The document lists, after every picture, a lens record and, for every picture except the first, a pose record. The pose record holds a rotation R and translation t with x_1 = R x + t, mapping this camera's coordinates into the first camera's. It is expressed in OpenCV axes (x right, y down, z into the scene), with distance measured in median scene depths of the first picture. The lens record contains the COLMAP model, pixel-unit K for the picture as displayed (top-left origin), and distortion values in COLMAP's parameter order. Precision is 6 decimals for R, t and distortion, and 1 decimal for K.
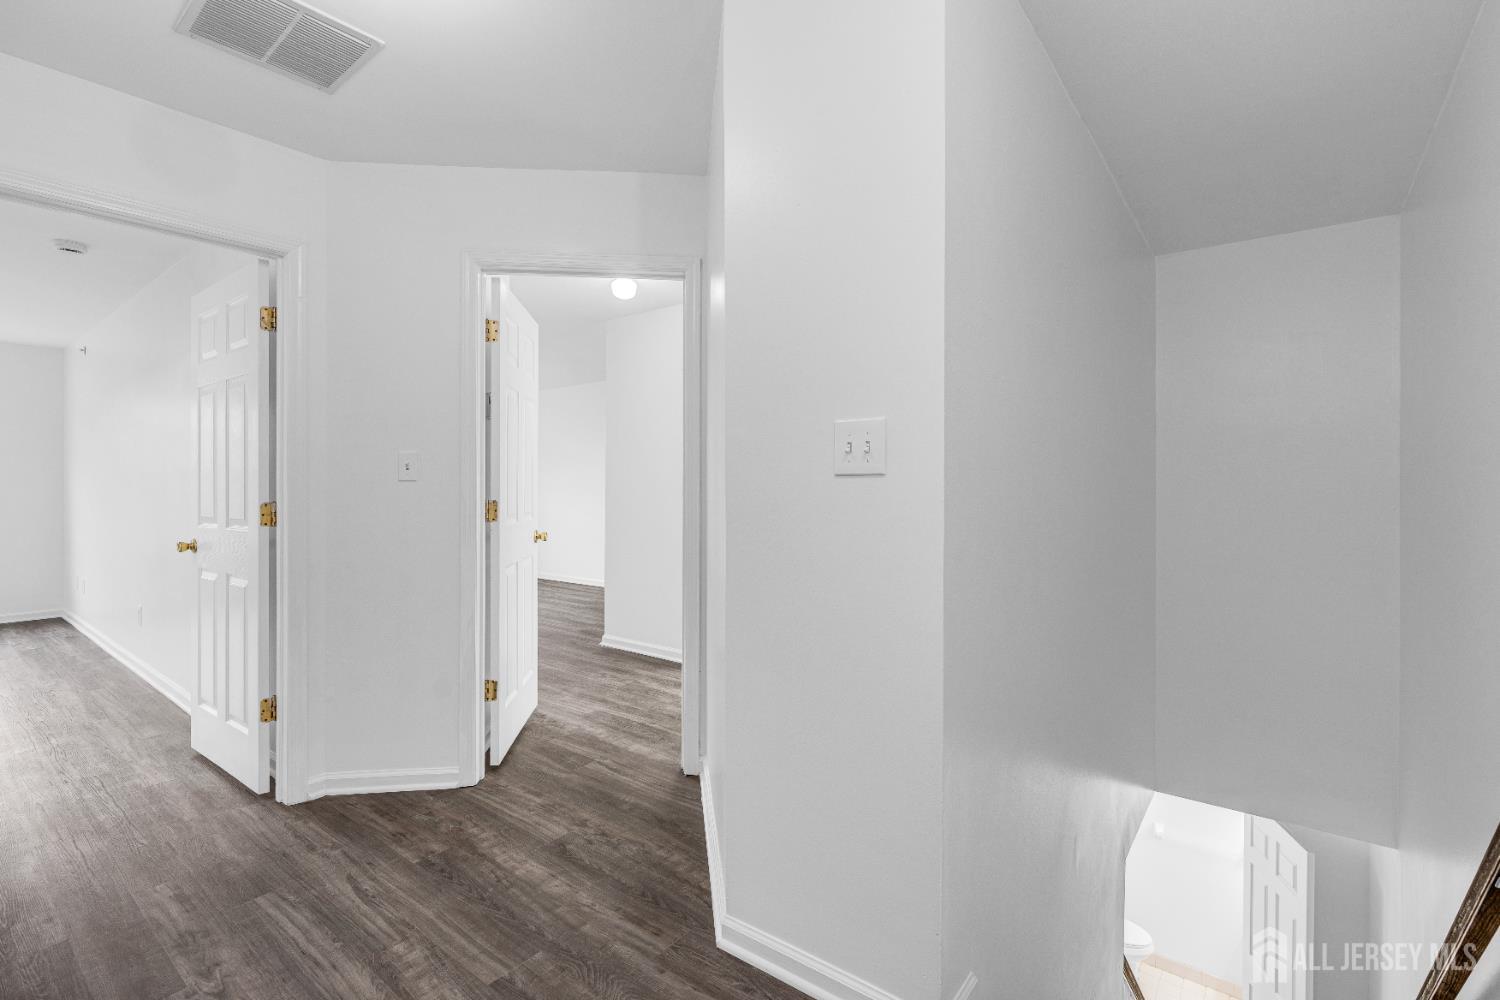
lens RADIAL K [[679.5, 0, 750.7], [0, 679.5, 497.5], [0, 0, 1]] dist [-0.005868, 0.002854]
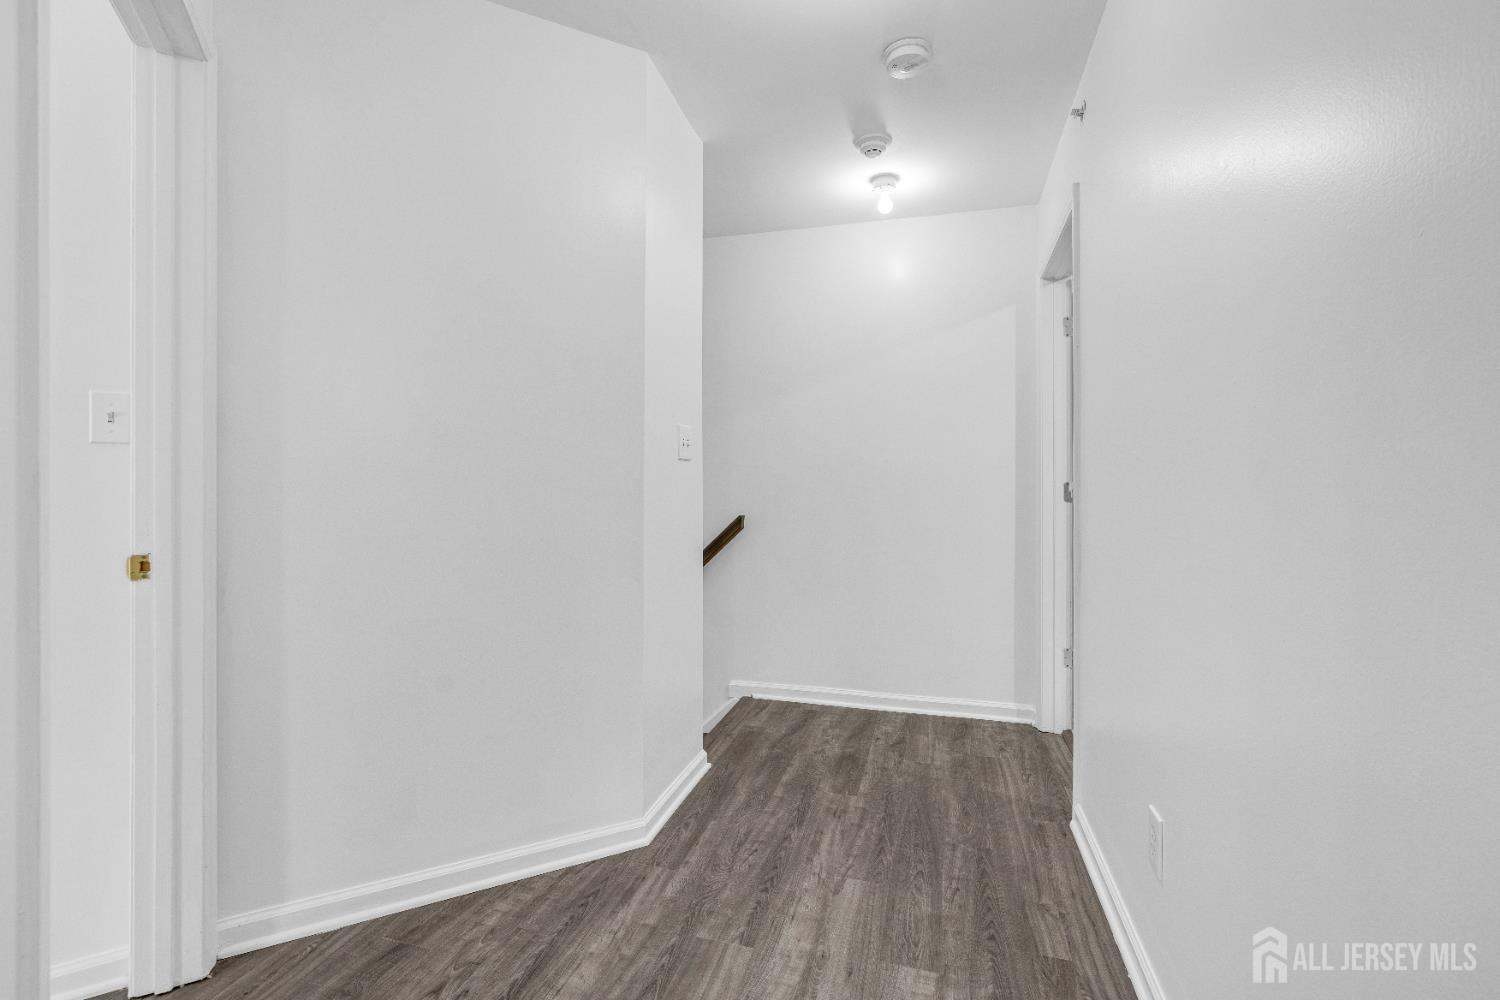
lens RADIAL K [[679.5, 0, 749.4], [0, 679.5, 494.3], [0, 0, 1]] dist [-0.005868, 0.002854]
pose [[-0.385875, -0.003325, 0.922545, -1.157850], [0.004896, 0.999972, 0.005652, 0.033745], [-0.922538, 0.006698, -0.385848, 1.224371]]
